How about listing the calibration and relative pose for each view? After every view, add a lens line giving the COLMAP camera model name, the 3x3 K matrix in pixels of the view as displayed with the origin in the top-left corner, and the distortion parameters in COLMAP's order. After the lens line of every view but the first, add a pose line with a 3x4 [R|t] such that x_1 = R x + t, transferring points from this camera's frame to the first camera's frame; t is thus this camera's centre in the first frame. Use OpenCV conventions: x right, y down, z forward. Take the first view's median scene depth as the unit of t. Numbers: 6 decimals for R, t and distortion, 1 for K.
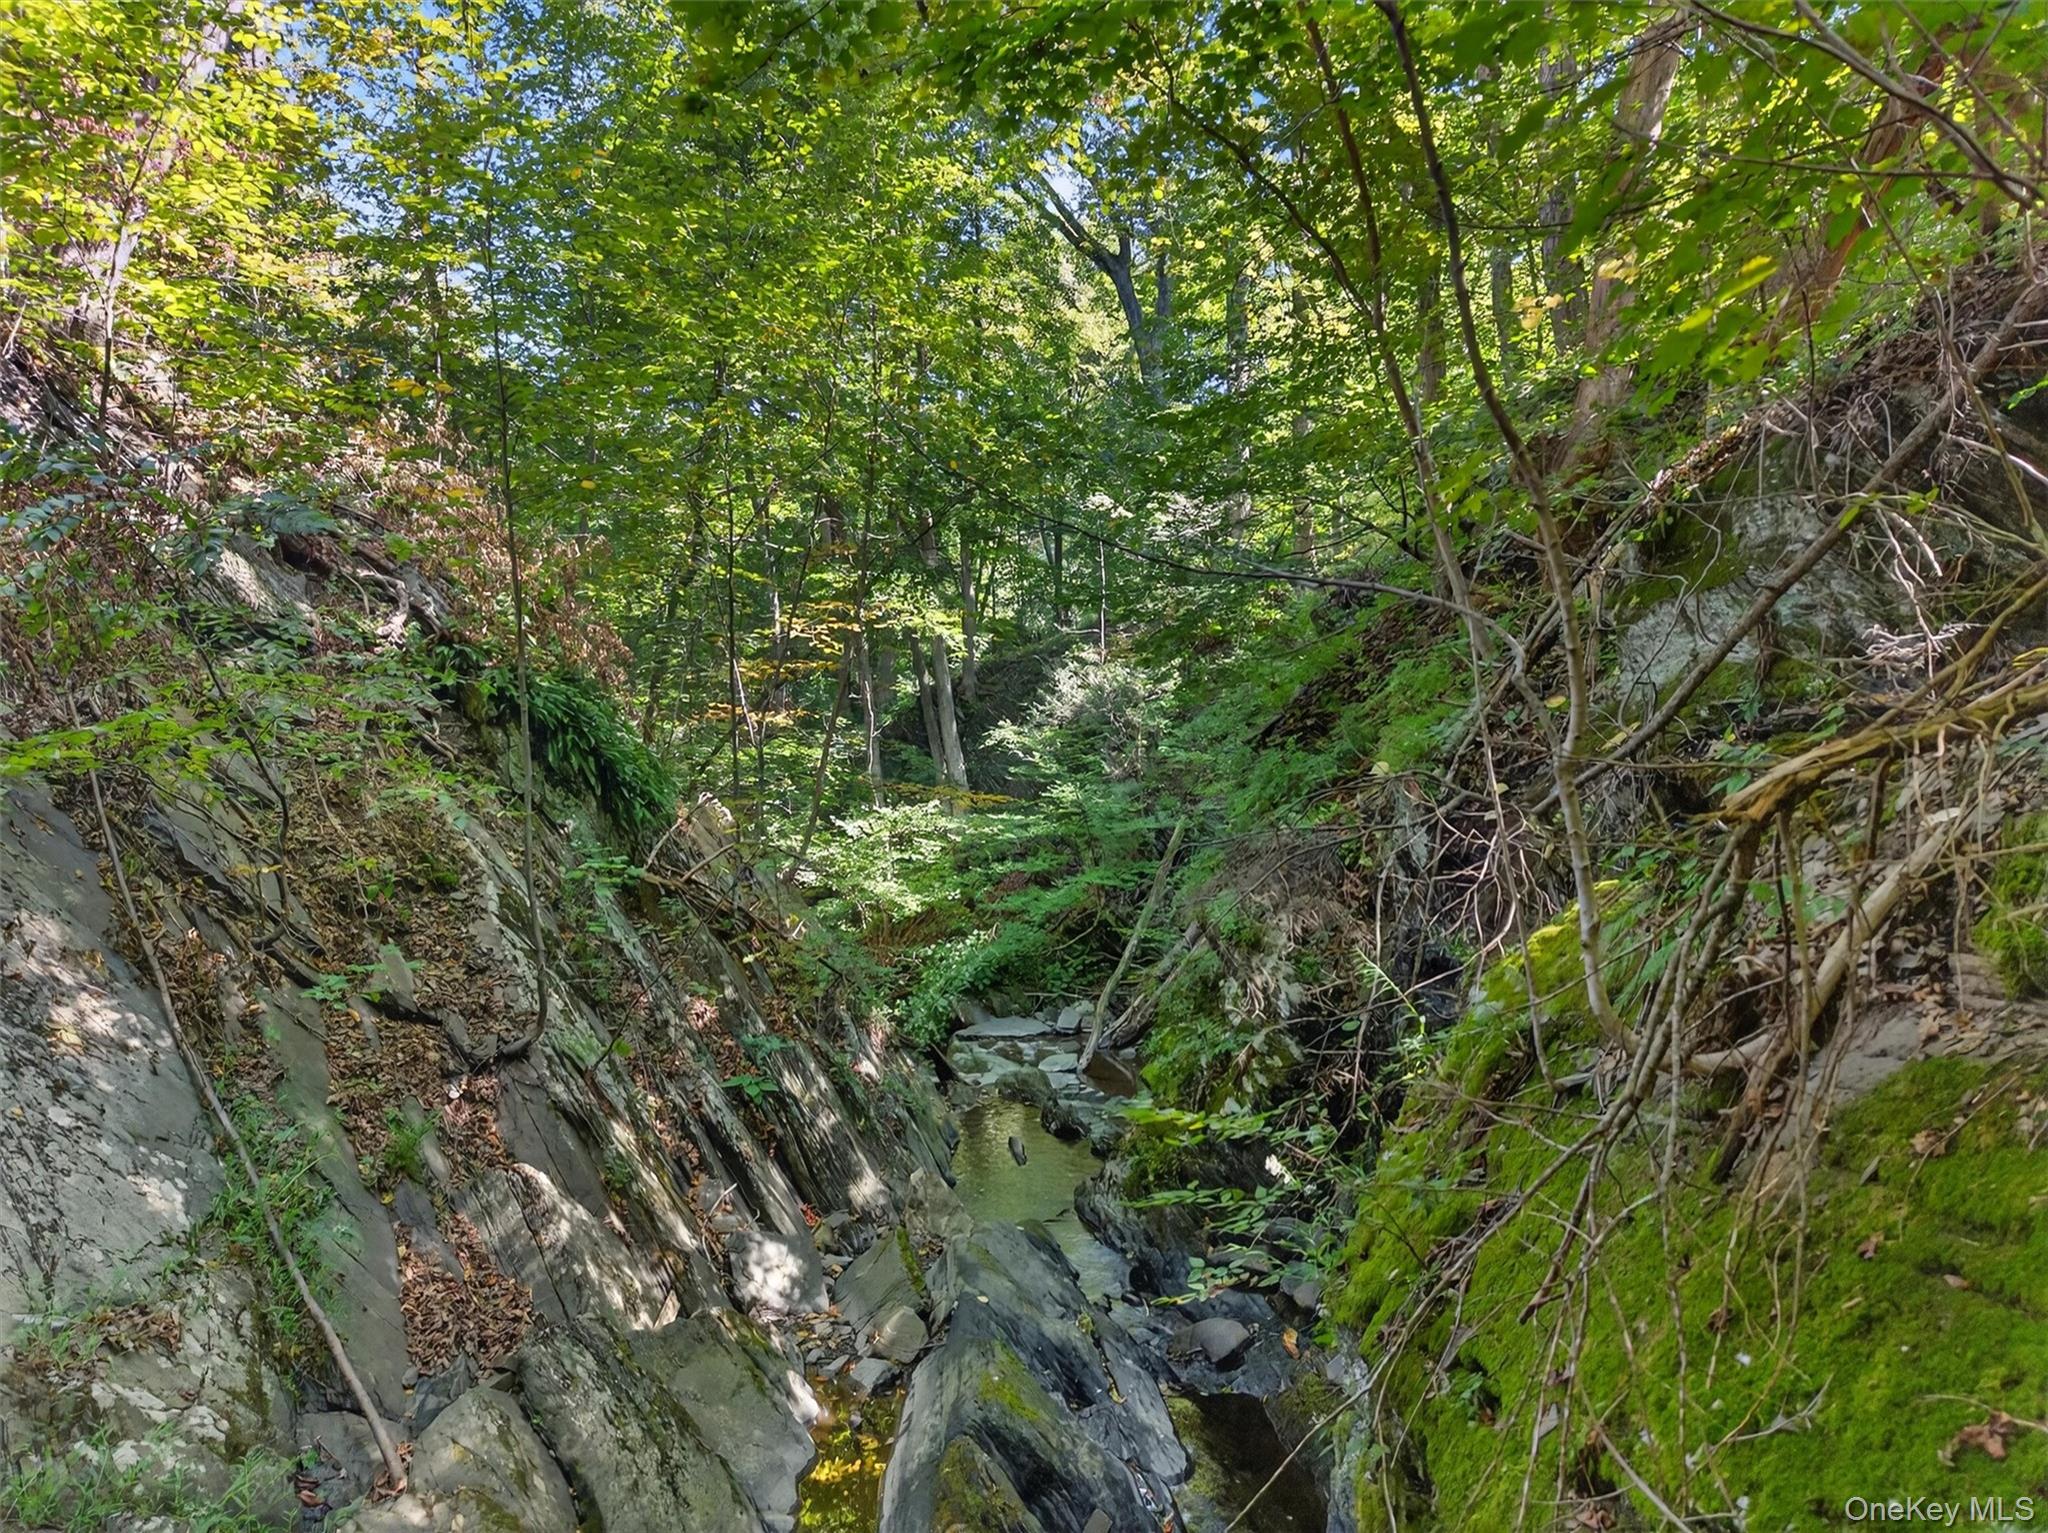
lens RADIAL K [[1330.5, 0, 1024.0], [0, 1330.5, 766.5], [0, 0, 1]] dist [0.008142, -0.005116]
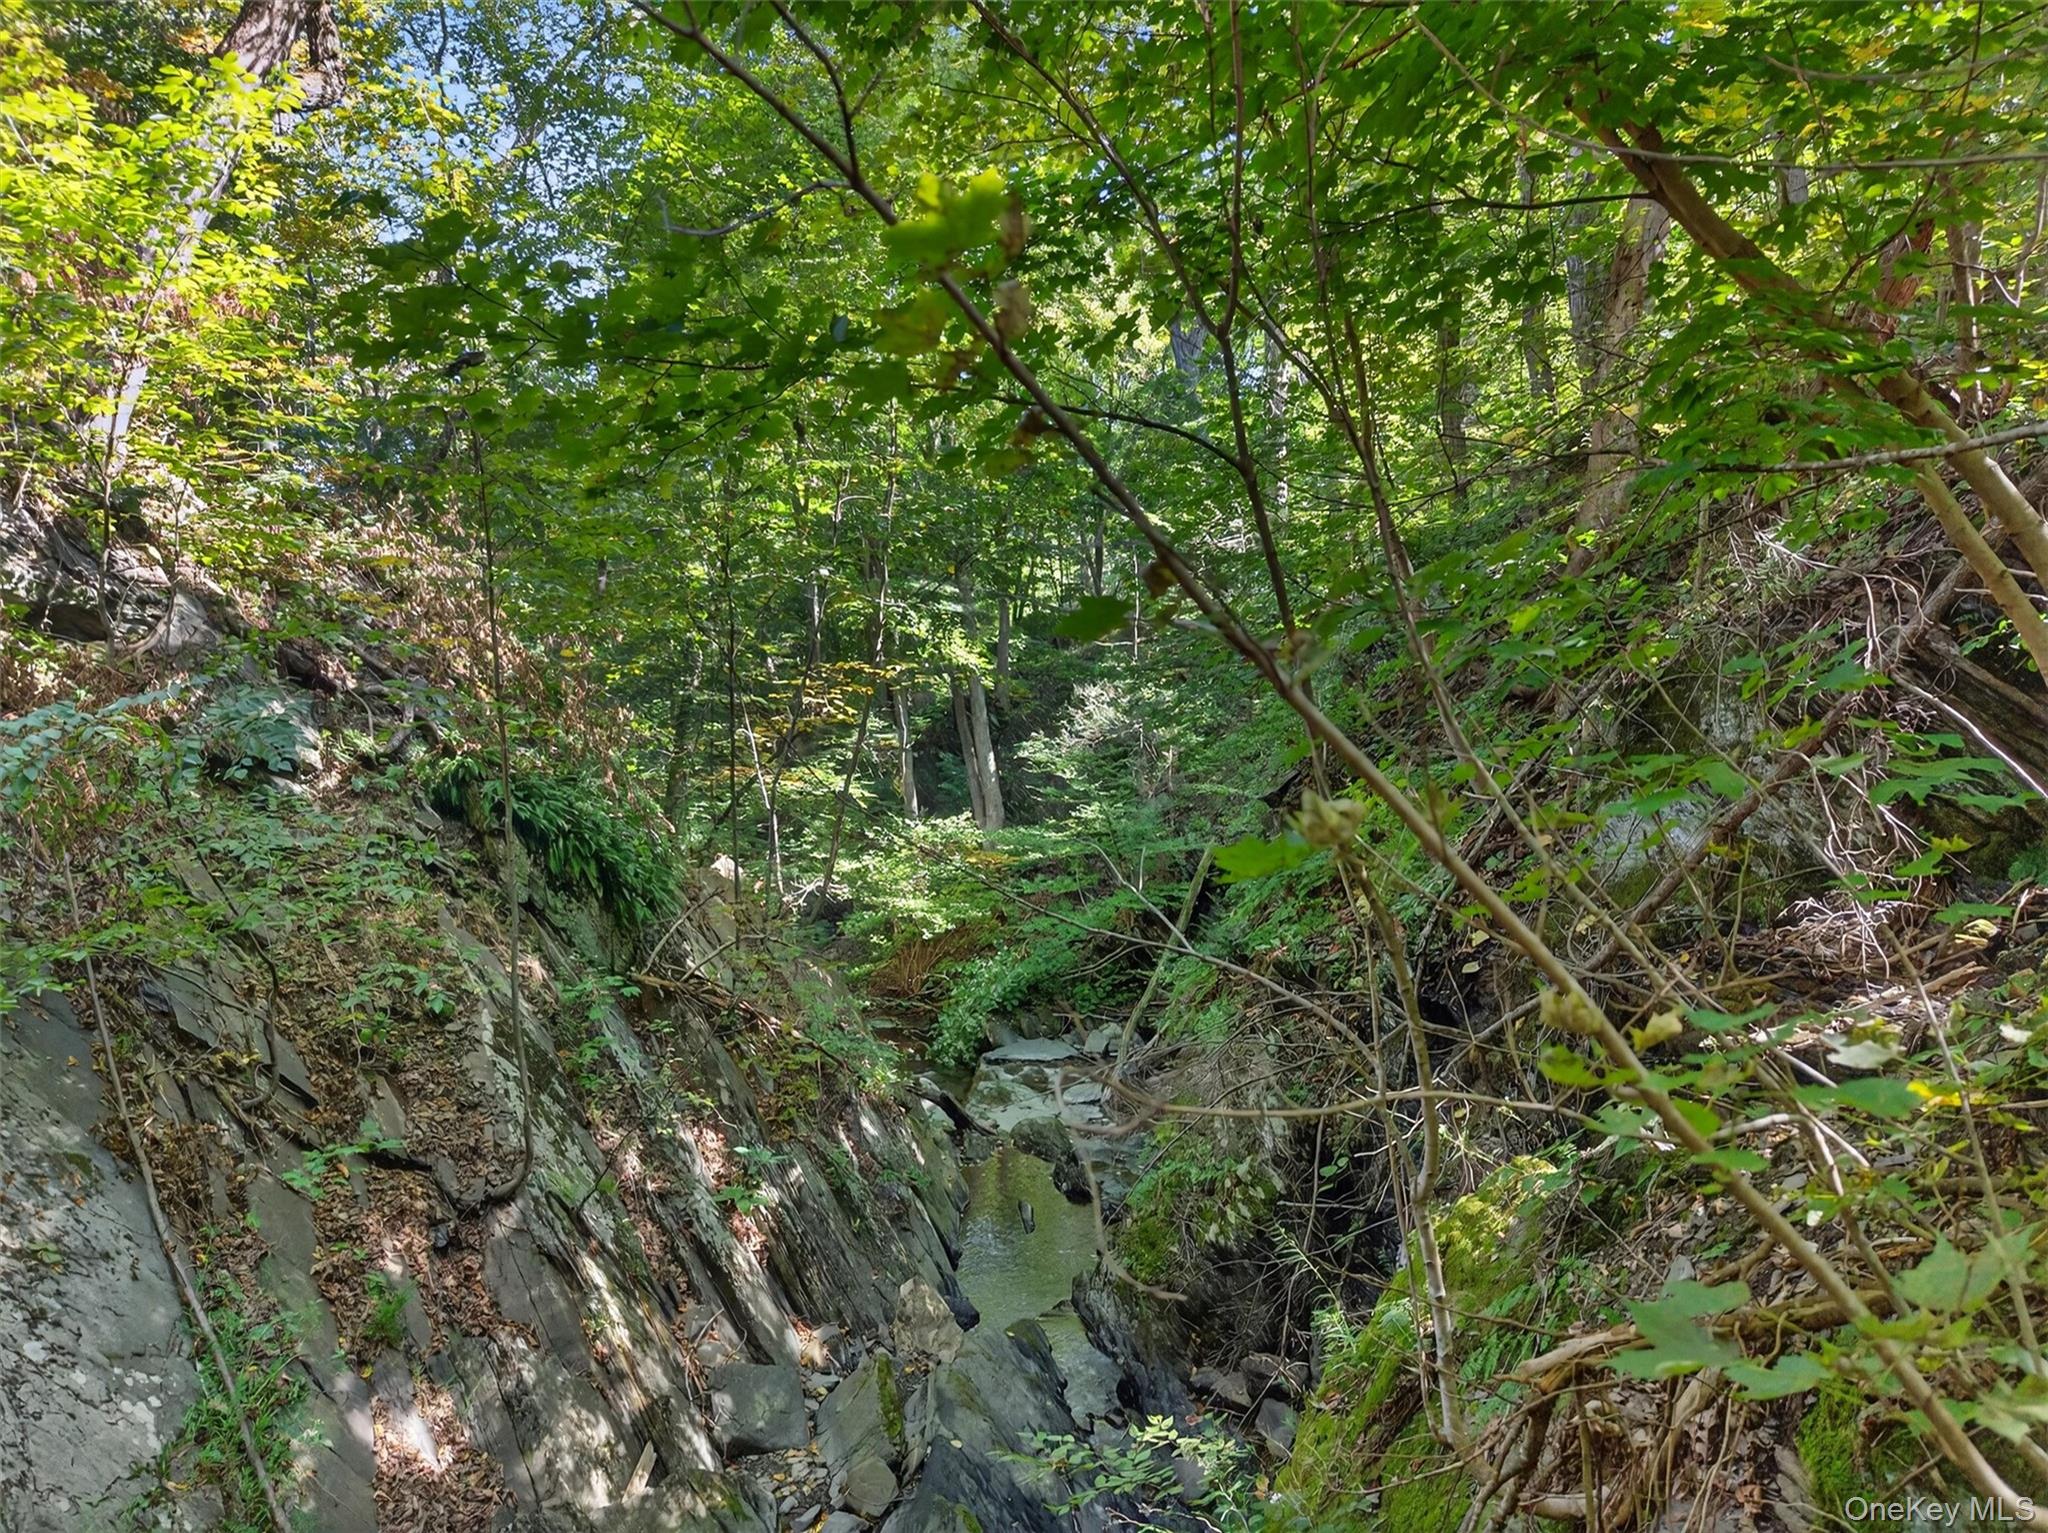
lens RADIAL K [[1336.7, 0, 1024.0], [0, 1336.7, 766.5], [0, 0, 1]] dist [0.002729, -0.000524]
pose [[0.999372, 0.003960, -0.035207, 0.048297], [-0.003352, 0.999845, 0.017304, -0.119772], [0.035270, -0.017175, 0.999230, -0.007719]]
